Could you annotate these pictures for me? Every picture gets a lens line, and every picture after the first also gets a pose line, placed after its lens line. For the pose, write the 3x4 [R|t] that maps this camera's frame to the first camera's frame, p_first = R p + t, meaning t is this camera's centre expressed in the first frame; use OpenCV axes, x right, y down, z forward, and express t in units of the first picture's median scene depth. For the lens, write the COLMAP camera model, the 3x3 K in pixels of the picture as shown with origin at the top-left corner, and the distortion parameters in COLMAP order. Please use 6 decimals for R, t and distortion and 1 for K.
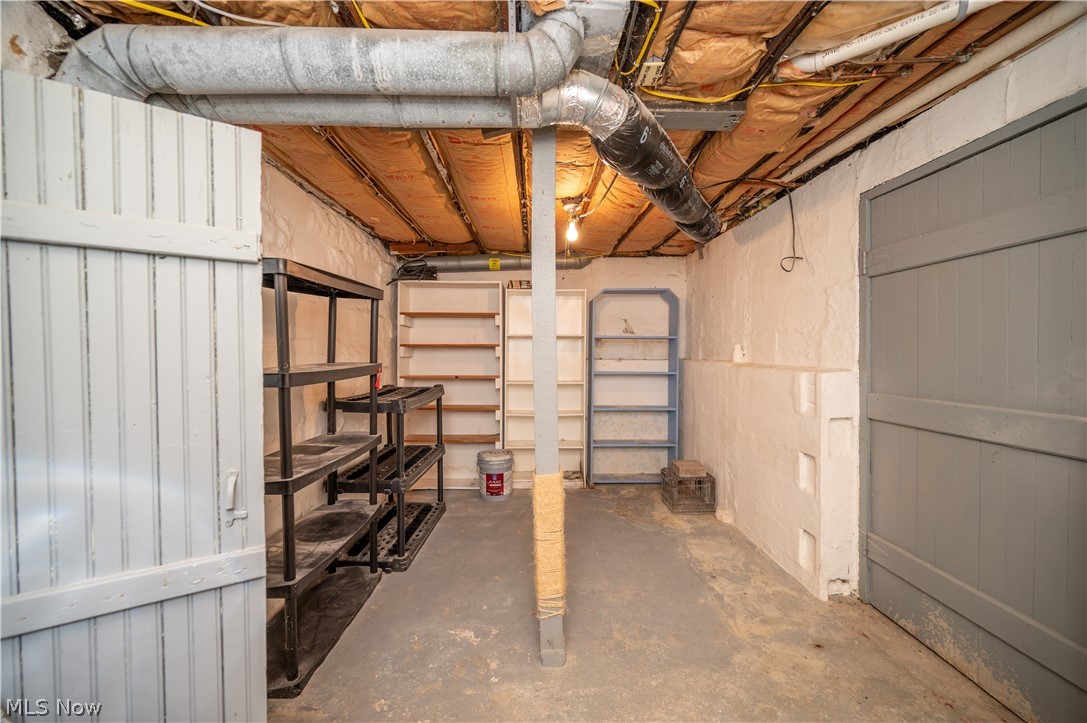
lens RADIAL K [[427.1, 0, 543.5], [0, 427.1, 361.5], [0, 0, 1]] dist [-0.000351, -0.000376]
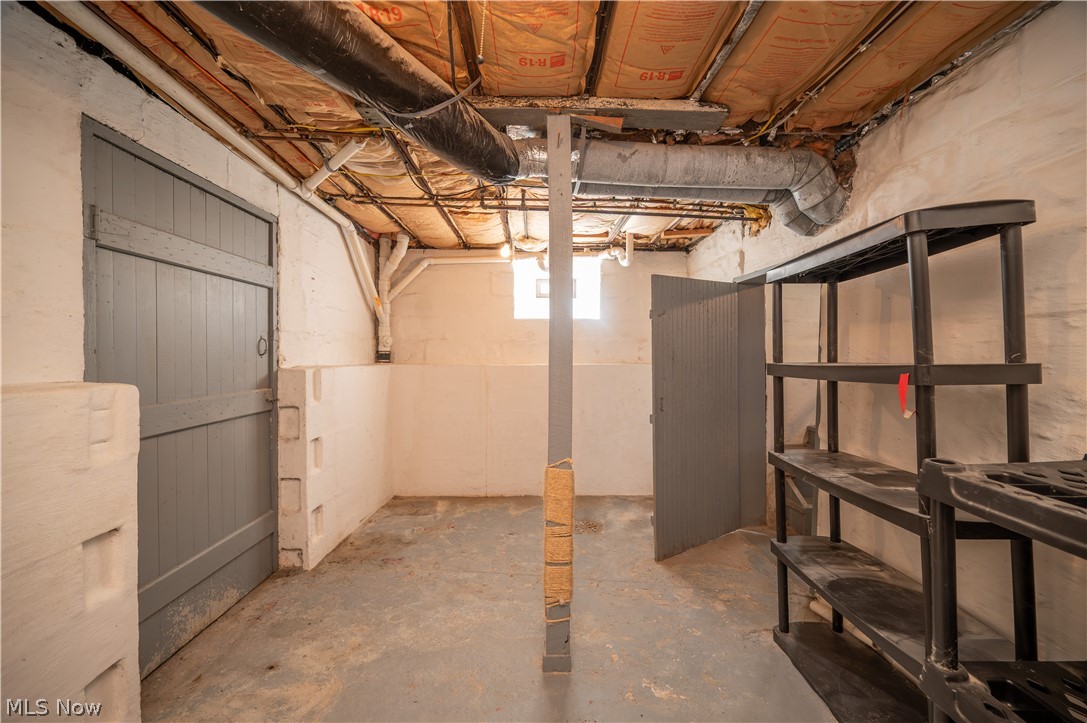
lens RADIAL K [[427.1, 0, 543.5], [0, 427.1, 361.5], [0, 0, 1]] dist [-0.000351, -0.000376]
pose [[-0.999886, 0.011945, 0.009215, 0.032615], [0.012291, 0.999186, 0.038423, -0.028292], [-0.008749, 0.038532, -0.999219, 1.872976]]
